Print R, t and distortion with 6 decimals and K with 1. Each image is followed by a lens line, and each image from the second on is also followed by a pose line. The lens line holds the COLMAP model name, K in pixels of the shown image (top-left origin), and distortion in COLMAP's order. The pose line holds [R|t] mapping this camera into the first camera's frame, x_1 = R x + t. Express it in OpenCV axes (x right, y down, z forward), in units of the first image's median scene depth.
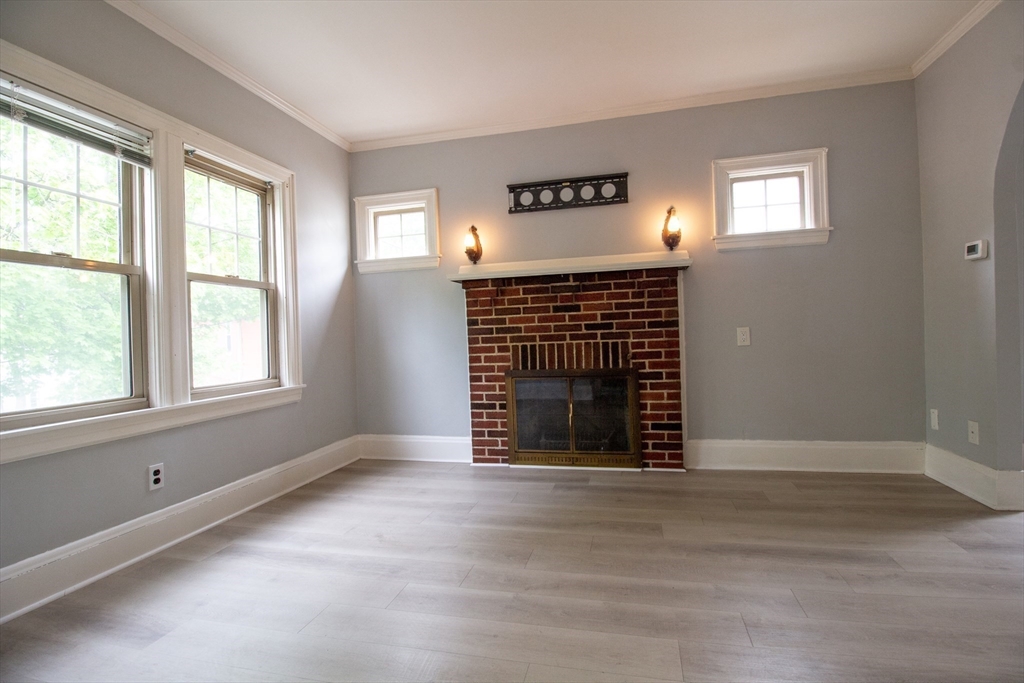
lens RADIAL K [[472.1, 0, 527.8], [0, 472.1, 335.4], [0, 0, 1]] dist [0.002065, -0.014479]
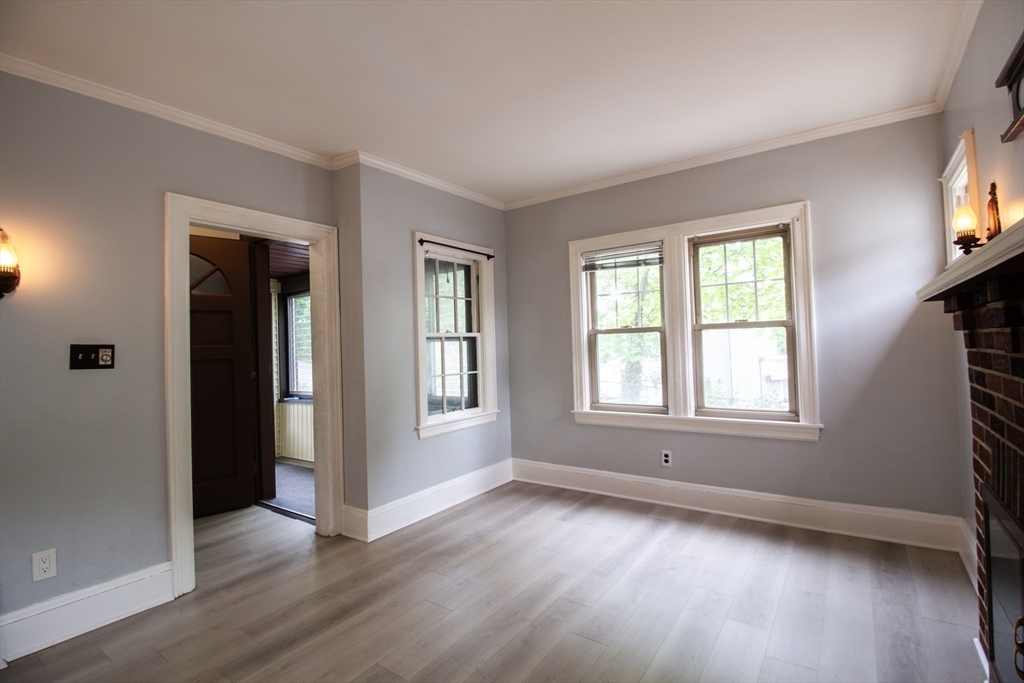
lens RADIAL K [[472.1, 0, 527.8], [0, 472.1, 335.4], [0, 0, 1]] dist [0.002065, -0.014479]
pose [[-0.365283, 0.026592, -0.930517, 0.600311], [0.040341, 0.999105, 0.012715, -0.108386], [0.930022, -0.032894, -0.366029, 0.809808]]
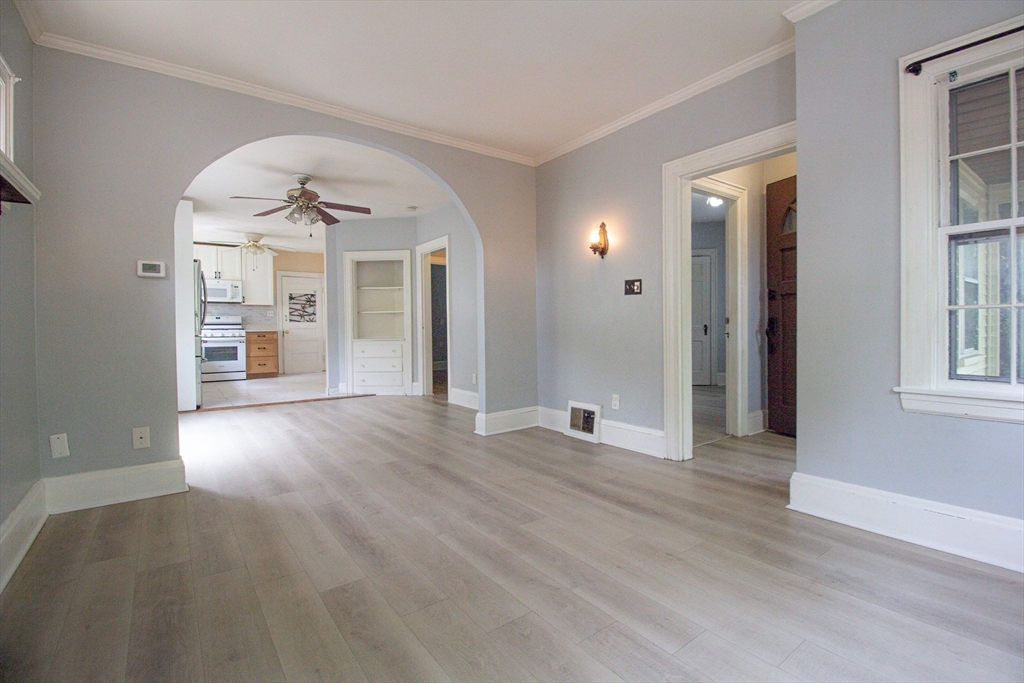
lens RADIAL K [[472.1, 0, 527.8], [0, 472.1, 335.4], [0, 0, 1]] dist [0.002065, -0.014479]
pose [[-0.767175, 0.032137, 0.640632, -0.333081], [0.043710, 0.999042, 0.002227, 0.008082], [-0.639947, 0.029711, -0.767845, 0.996656]]
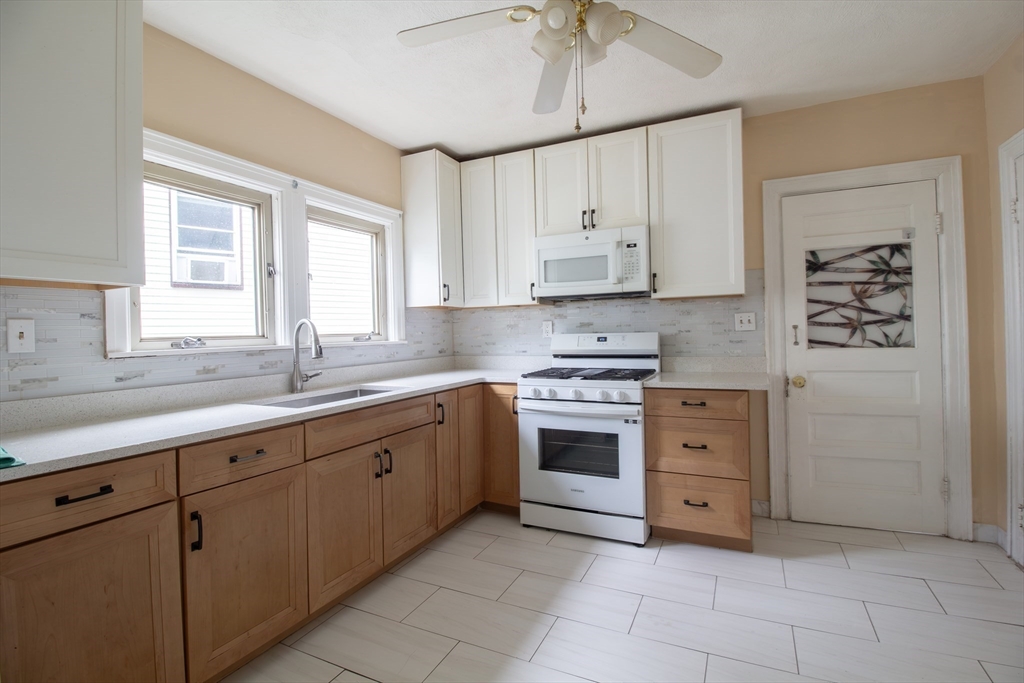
lens RADIAL K [[472.1, 0, 527.8], [0, 472.1, 335.4], [0, 0, 1]] dist [0.002065, -0.014479]
pose [[0.208762, 0.028424, 0.977553, 1.812323], [0.023515, 0.999143, -0.034074, -0.144809], [-0.977684, 0.030100, 0.207915, -0.028225]]
